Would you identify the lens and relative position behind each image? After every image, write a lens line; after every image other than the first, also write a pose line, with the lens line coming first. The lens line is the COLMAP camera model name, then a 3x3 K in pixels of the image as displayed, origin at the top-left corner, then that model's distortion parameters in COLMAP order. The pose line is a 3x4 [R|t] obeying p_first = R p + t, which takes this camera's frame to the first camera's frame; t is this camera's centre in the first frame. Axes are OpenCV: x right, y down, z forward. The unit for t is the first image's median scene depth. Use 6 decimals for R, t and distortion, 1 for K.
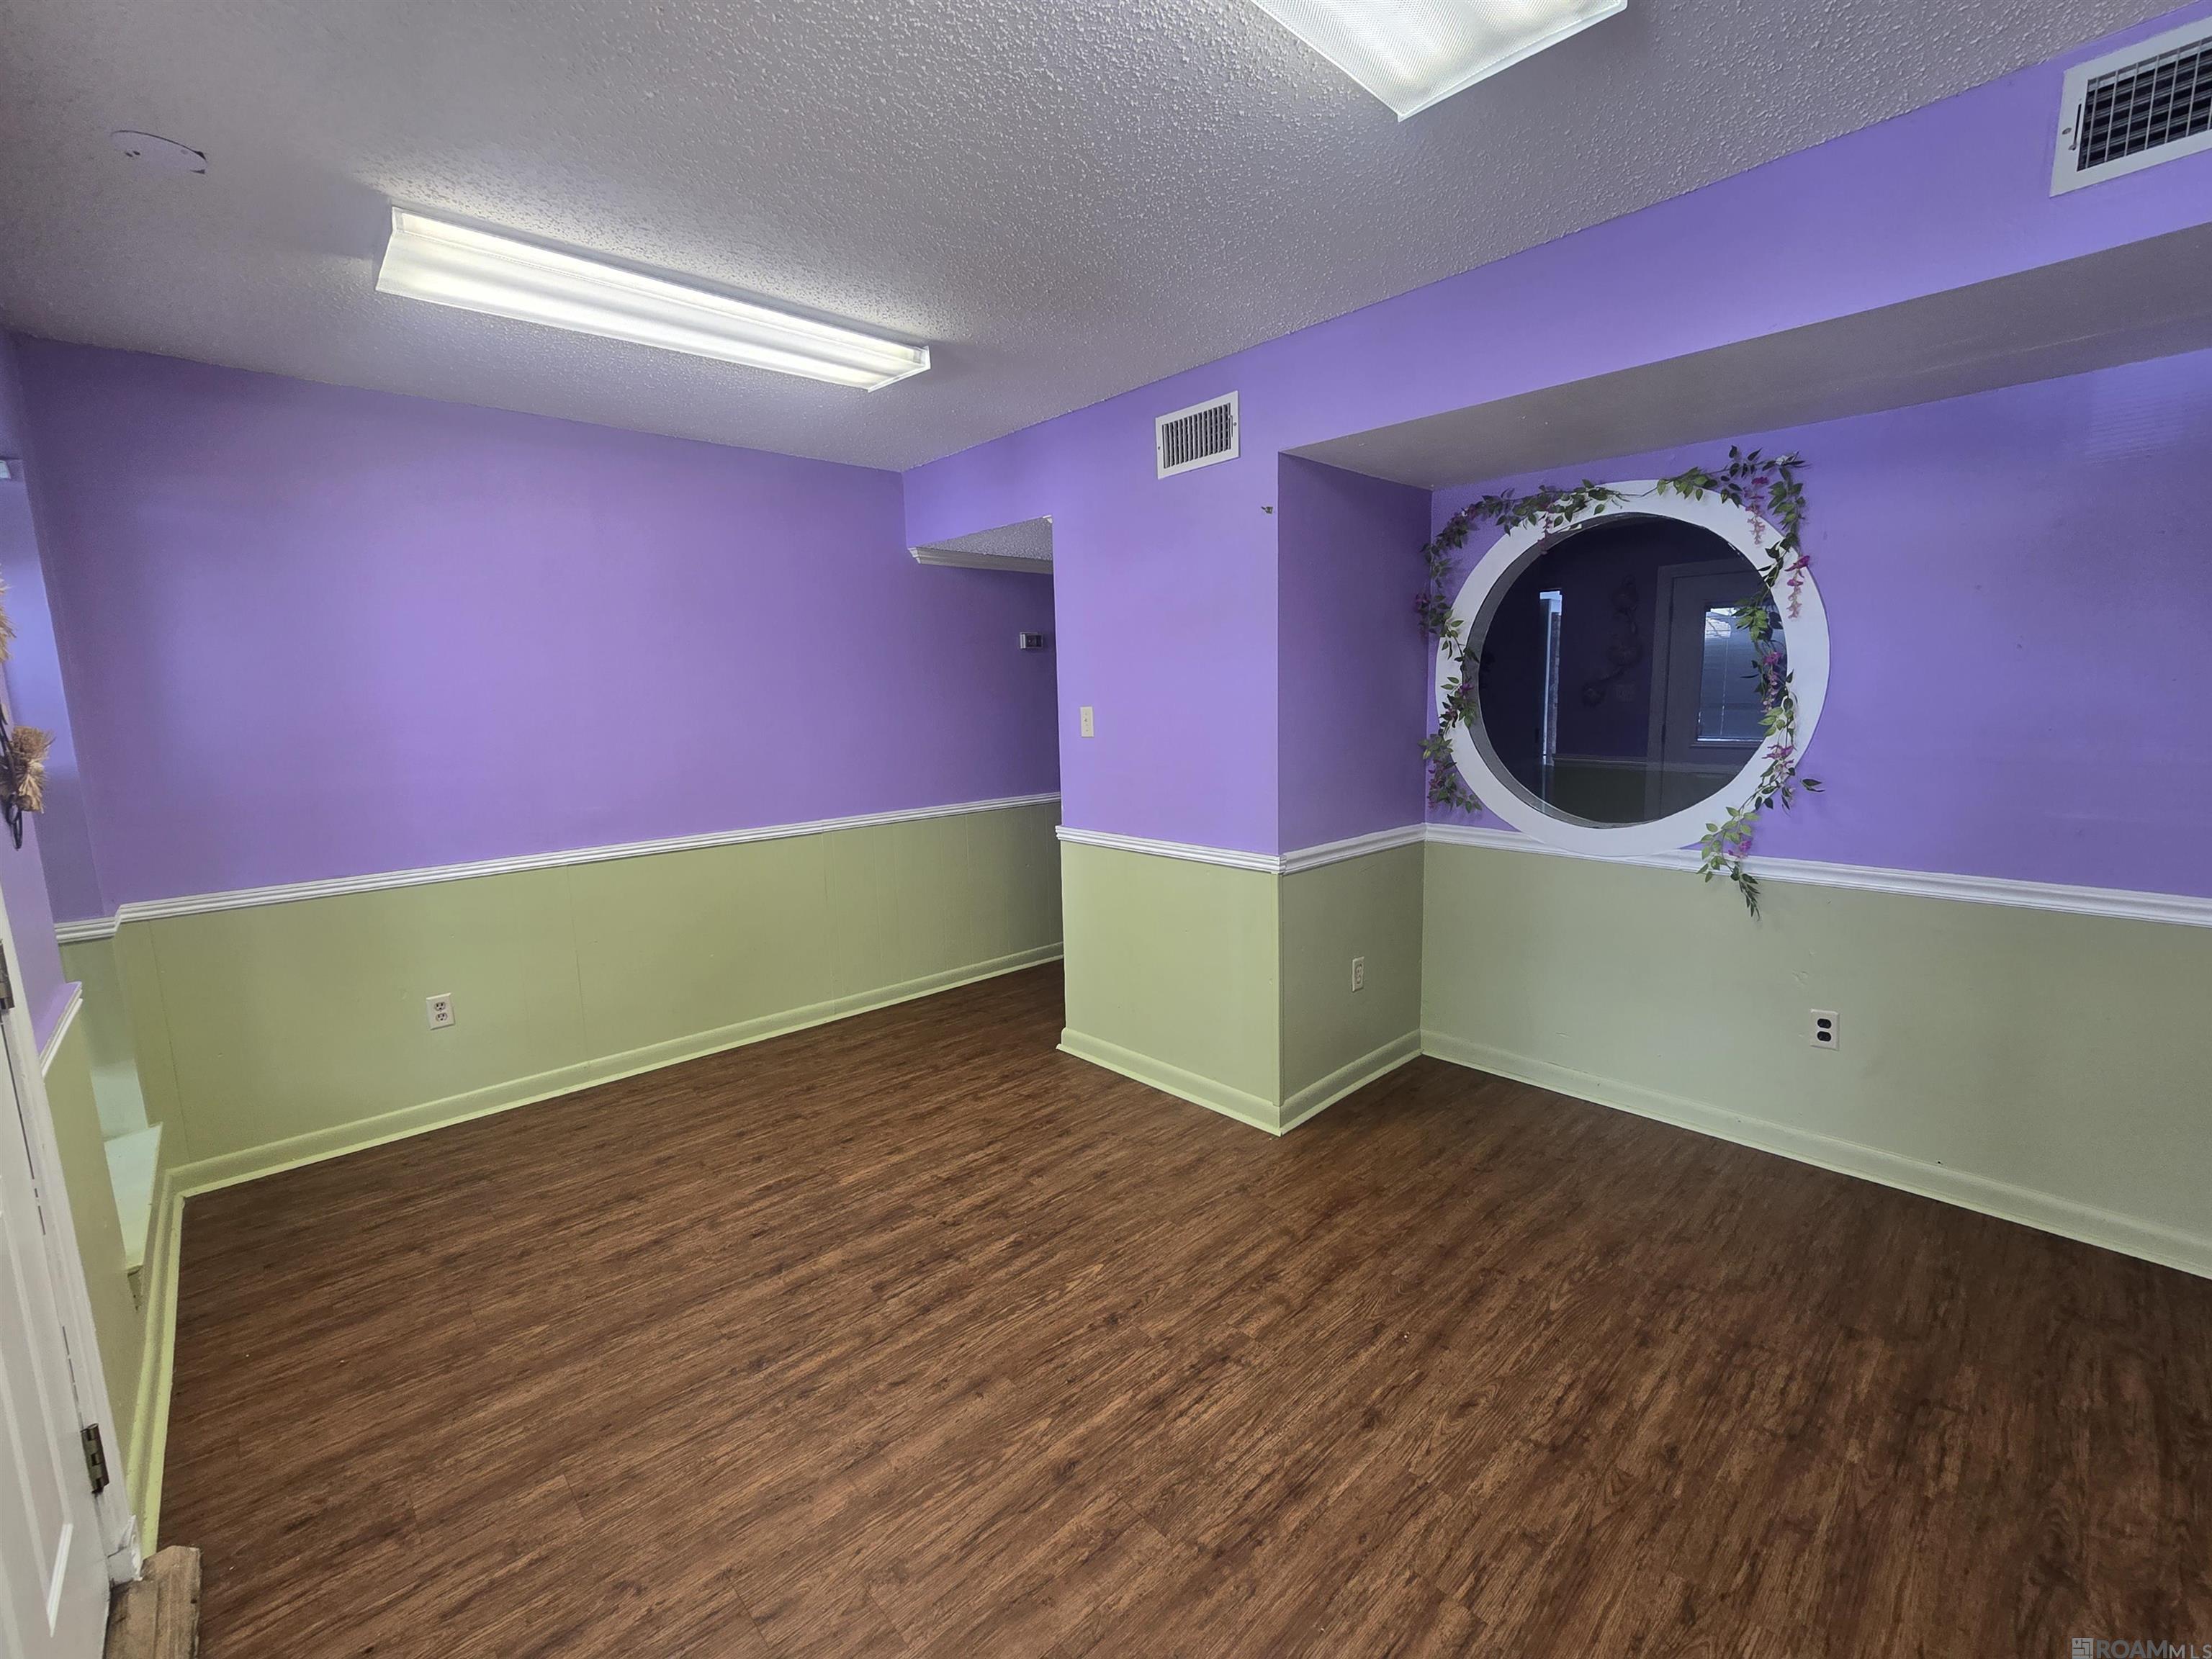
lens RADIAL K [[943.2, 0, 1116.5], [0, 943.2, 824.7], [0, 0, 1]] dist [-0.001788, 0.000653]
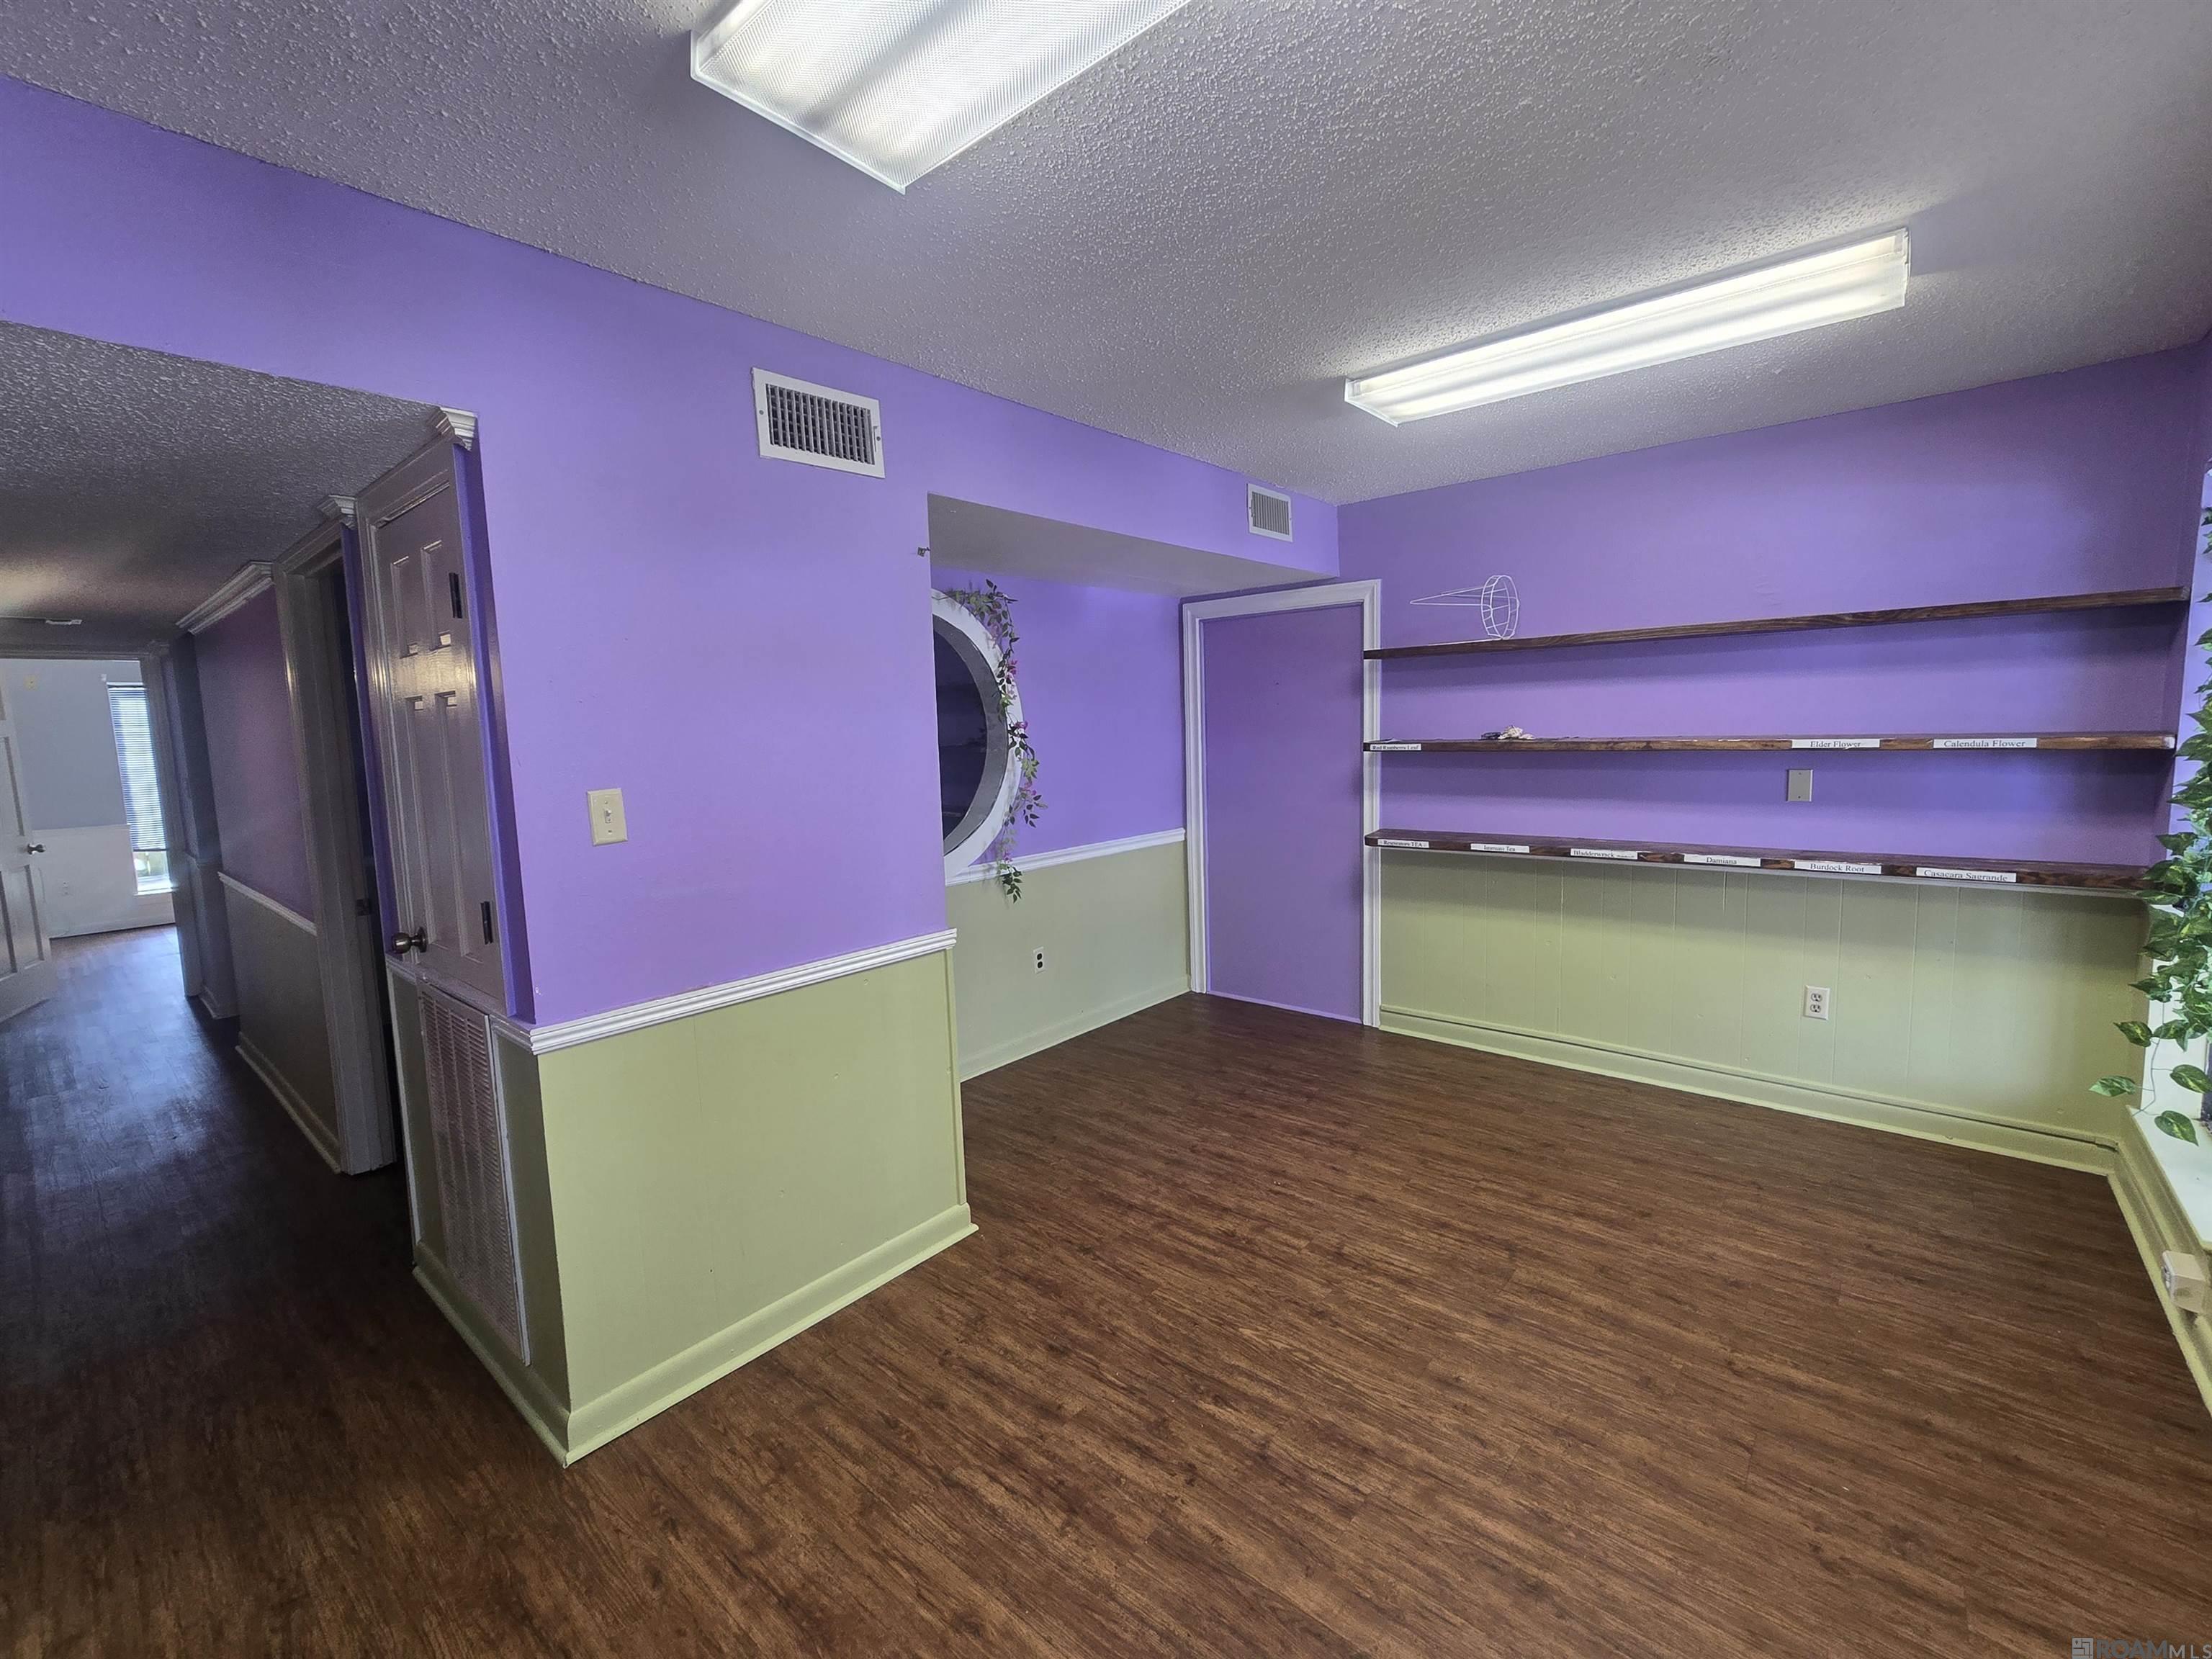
lens RADIAL K [[943.2, 0, 1118.4], [0, 943.2, 824.5], [0, 0, 1]] dist [-0.001788, 0.000653]
pose [[-0.113573, -0.079665, 0.990331, -0.829093], [0.175357, 0.979524, 0.098906, -0.141892], [-0.977932, 0.184895, -0.097277, 1.013339]]
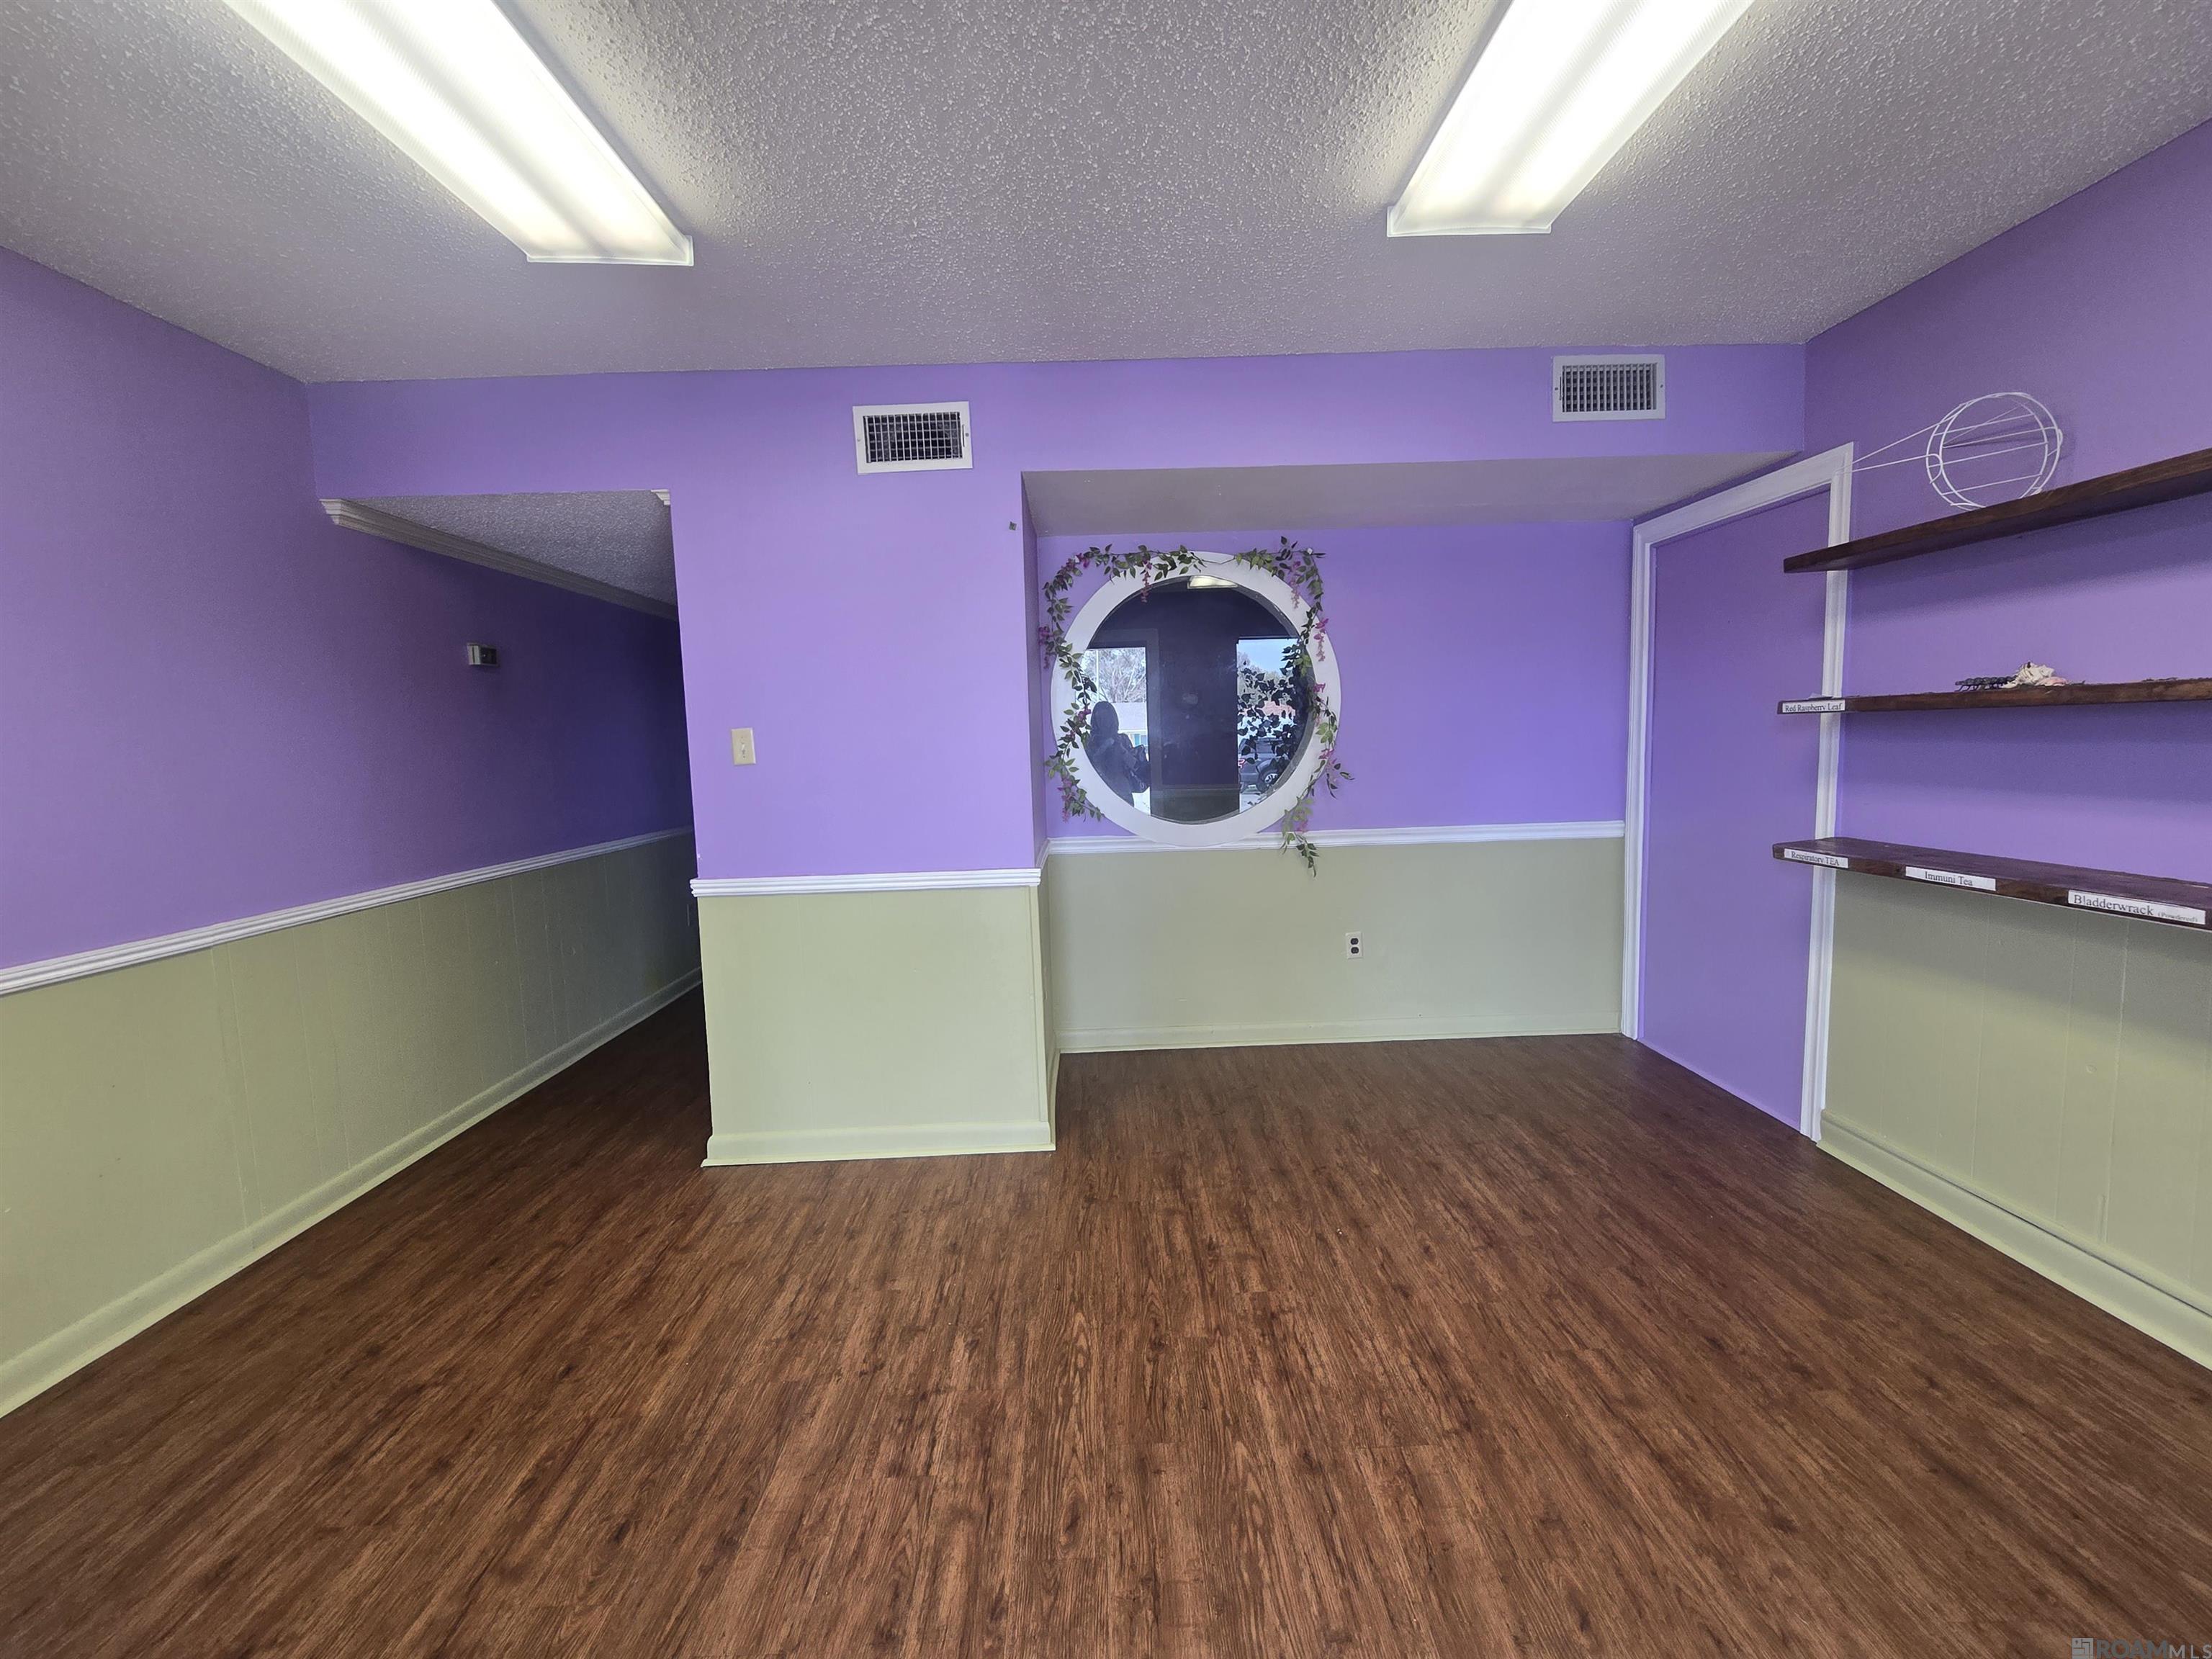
lens RADIAL K [[943.2, 0, 1110.7], [0, 943.2, 829.8], [0, 0, 1]] dist [-0.001788, 0.000653]
pose [[0.671274, -0.067939, 0.738089, -0.573000], [0.119764, 0.992647, -0.017553, 0.022189], [-0.731469, 0.100180, 0.674475, 0.288700]]
